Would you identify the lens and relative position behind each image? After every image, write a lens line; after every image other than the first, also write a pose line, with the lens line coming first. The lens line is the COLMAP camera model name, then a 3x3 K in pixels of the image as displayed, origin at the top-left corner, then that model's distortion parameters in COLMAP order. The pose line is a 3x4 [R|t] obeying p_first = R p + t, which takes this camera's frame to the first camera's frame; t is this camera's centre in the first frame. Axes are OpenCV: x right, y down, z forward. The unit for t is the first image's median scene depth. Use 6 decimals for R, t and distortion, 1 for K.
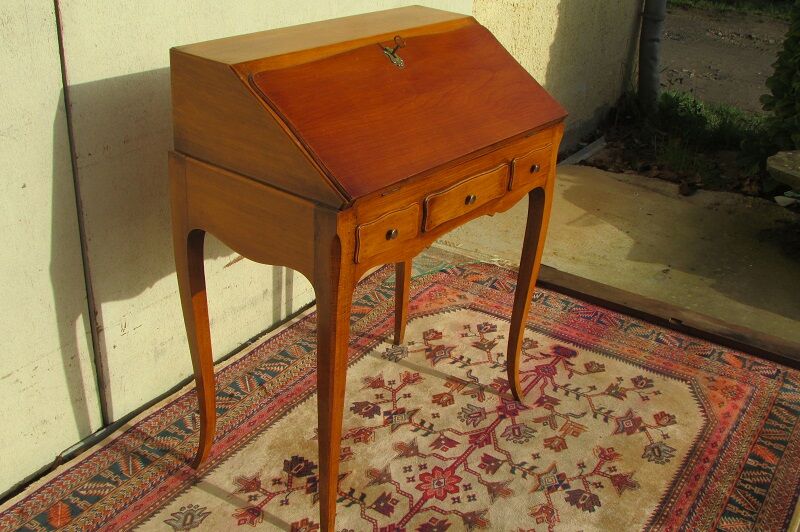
lens RADIAL K [[907.1, 0, 400.4], [0, 907.1, 267.1], [0, 0, 1]] dist [-0.064231, 0.000000]
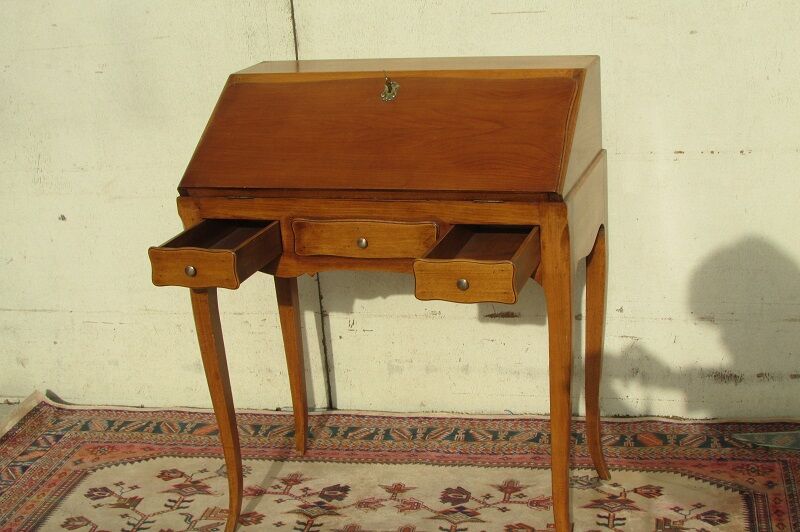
lens RADIAL K [[1240.4, 0, 400.9], [0, 1240.4, 263.3], [0, 0, 1]] dist [-0.112963, 0.000000]
pose [[0.342007, 0.209035, -0.916153, 0.963074], [-0.335271, 0.937923, 0.088843, -0.138666], [0.877852, 0.276775, 0.390860, 0.410713]]
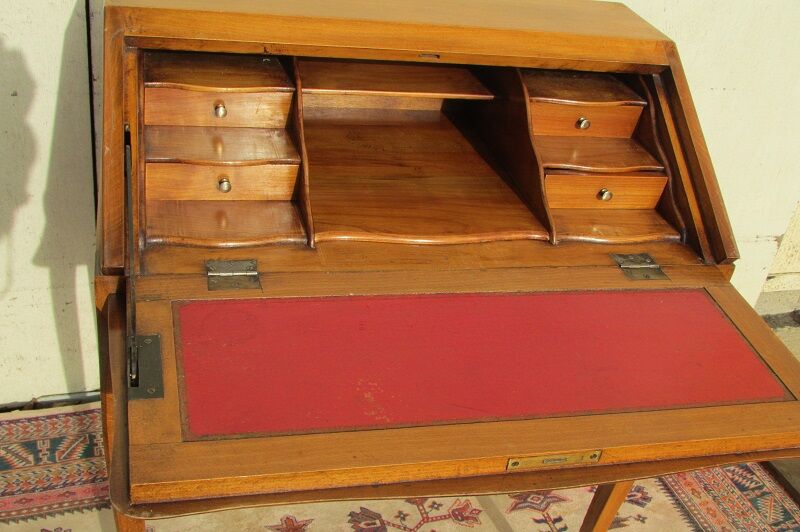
lens RADIAL K [[907.1, 0, 399.8], [0, 907.1, 272.3], [0, 0, 1]] dist [-0.064231, 0.000000]
pose [[0.791413, 0.380379, -0.478516, 0.245920], [-0.354388, 0.923336, 0.147853, -0.143340], [0.498071, 0.052567, 0.865541, 0.360899]]
